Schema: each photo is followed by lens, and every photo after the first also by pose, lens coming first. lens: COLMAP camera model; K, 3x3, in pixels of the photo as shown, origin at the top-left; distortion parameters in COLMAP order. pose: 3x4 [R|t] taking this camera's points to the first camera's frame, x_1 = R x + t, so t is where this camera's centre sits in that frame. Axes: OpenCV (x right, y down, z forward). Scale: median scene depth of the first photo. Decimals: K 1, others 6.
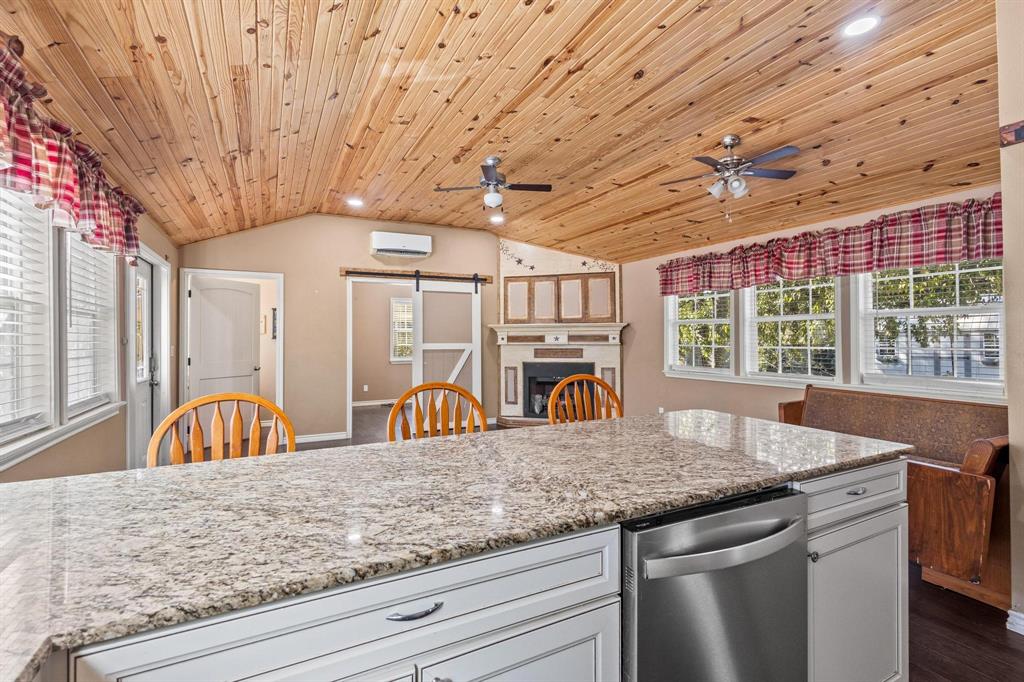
lens RADIAL K [[469.4, 0, 511.1], [0, 469.4, 332.9], [0, 0, 1]] dist [0.003149, 0.001358]
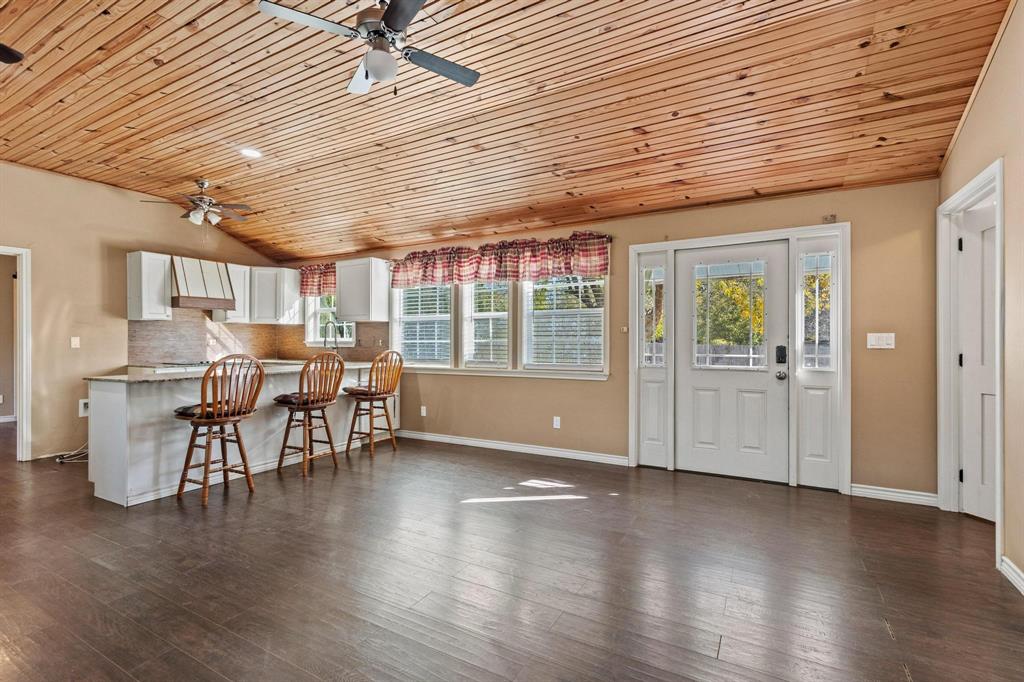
lens RADIAL K [[469.4, 0, 514.7], [0, 469.4, 341.1], [0, 0, 1]] dist [0.003149, 0.001358]
pose [[-0.836497, 0.010374, -0.547873, 0.082437], [0.016098, 0.999854, -0.005646, 0.024680], [0.547735, -0.013543, -0.836542, 0.960383]]
